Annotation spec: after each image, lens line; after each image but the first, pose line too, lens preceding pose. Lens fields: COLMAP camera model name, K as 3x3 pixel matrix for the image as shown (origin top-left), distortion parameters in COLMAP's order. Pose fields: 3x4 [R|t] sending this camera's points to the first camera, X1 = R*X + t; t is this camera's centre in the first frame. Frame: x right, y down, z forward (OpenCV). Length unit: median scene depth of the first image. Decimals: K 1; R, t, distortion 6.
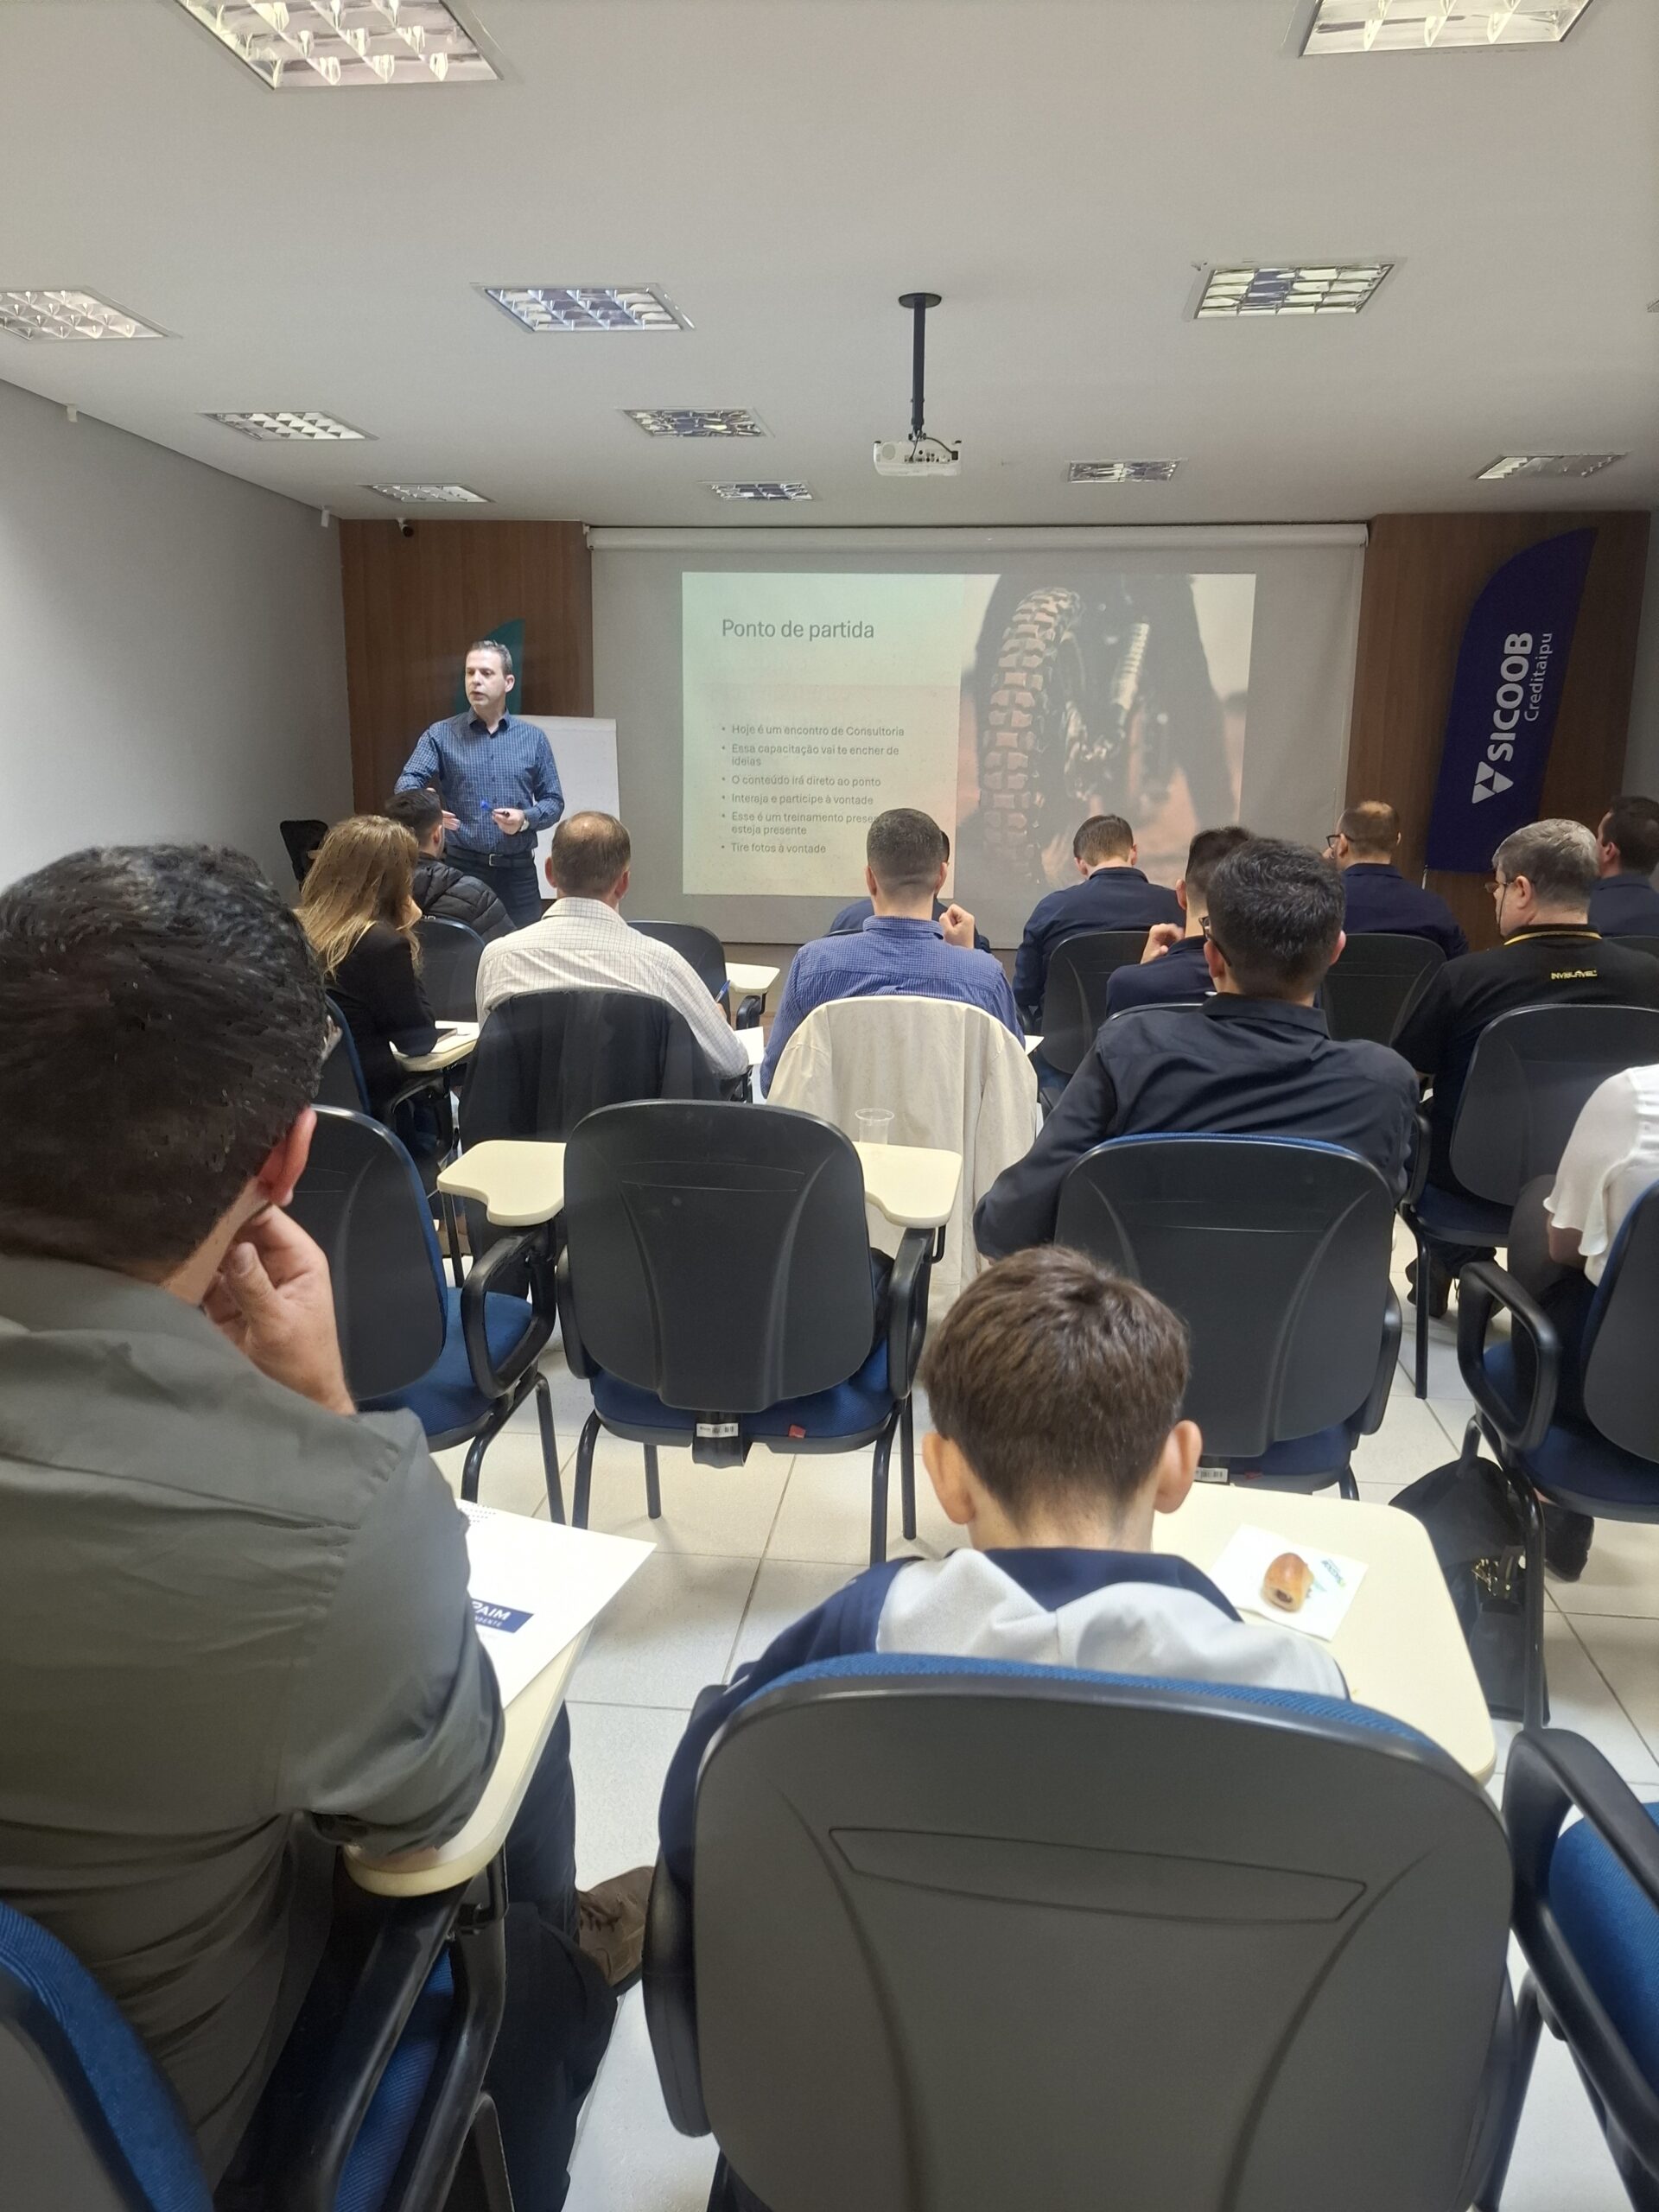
lens RADIAL K [[1517.7, 0, 847.6], [0, 1517.7, 1067.7], [0, 0, 1]] dist [0.076301, -0.078371]
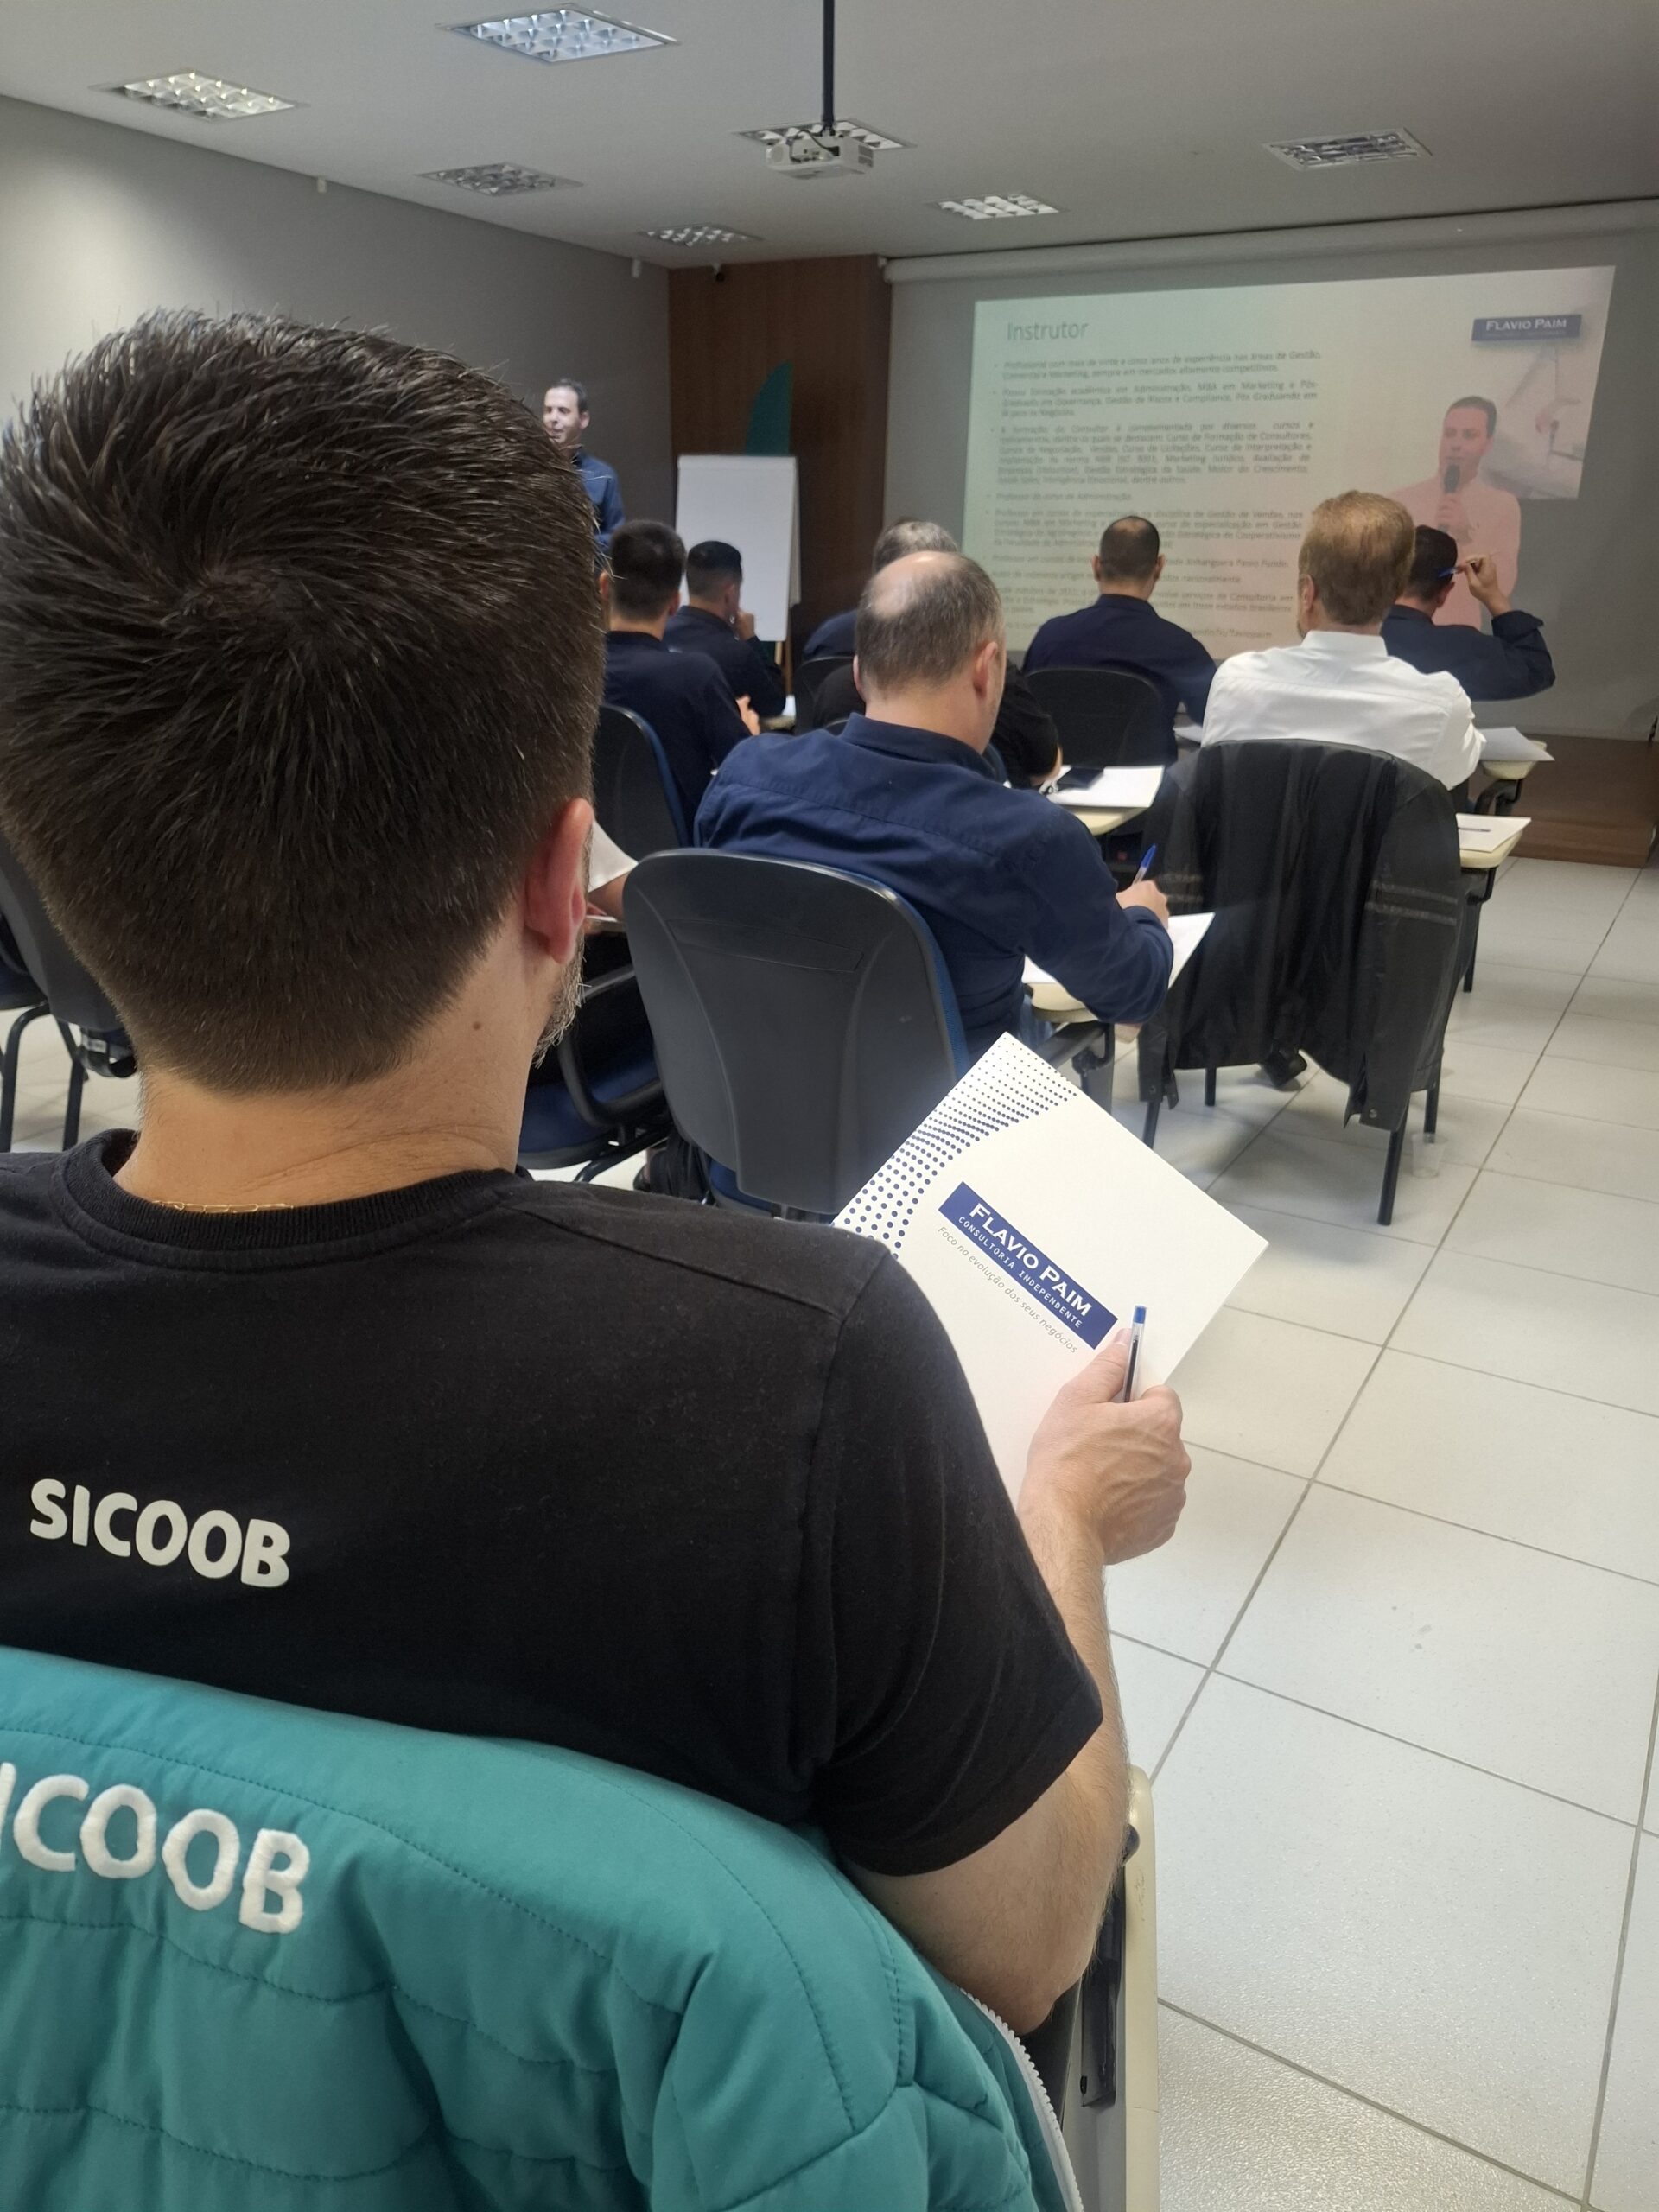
lens RADIAL K [[1517.7, 0, 853.9], [0, 1517.7, 1035.5], [0, 0, 1]] dist [0.076301, -0.078371]
pose [[0.913408, 0.127162, -0.386672, 0.424897], [-0.078435, 0.987132, 0.139349, 0.012074], [0.399416, -0.096954, 0.911628, 0.050464]]
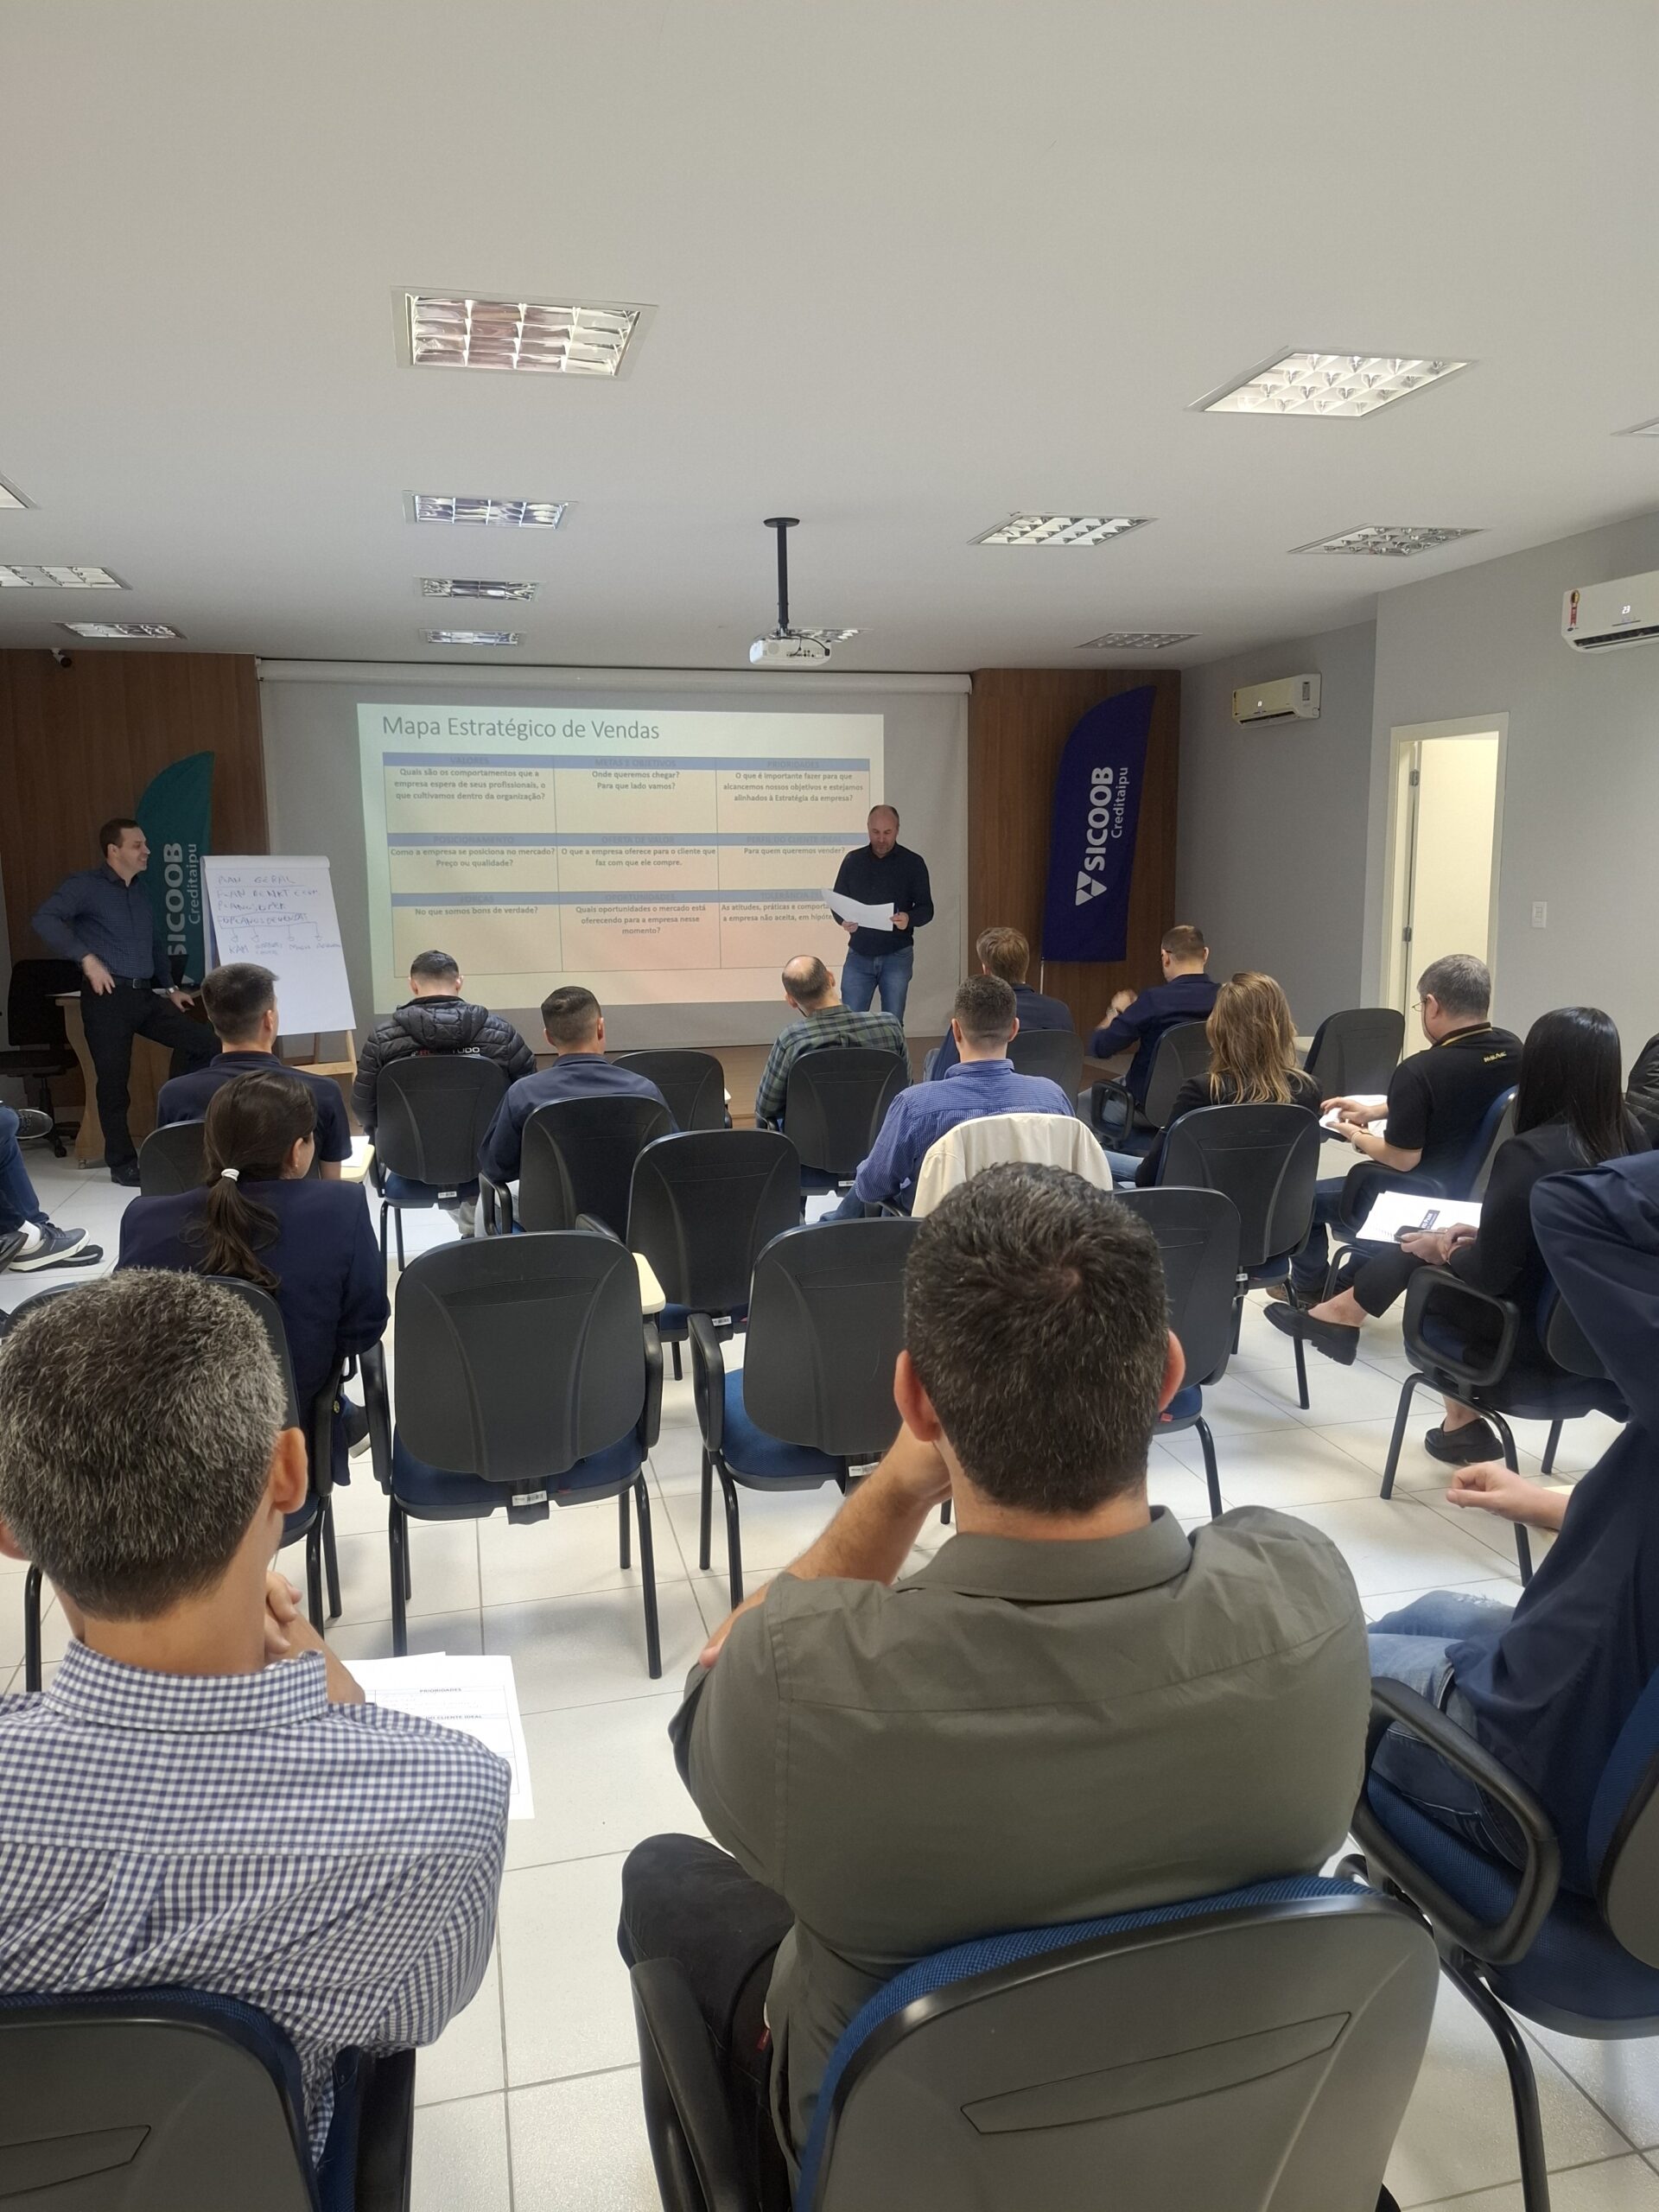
lens RADIAL K [[1517.7, 0, 828.5], [0, 1517.7, 1102.7], [0, 0, 1]] dist [0.076301, -0.078371]
pose [[0.938644, -0.079062, 0.335702, -0.290419], [0.090030, 0.995790, -0.017209, -0.020681], [-0.332928, 0.046376, 0.941811, -0.091967]]
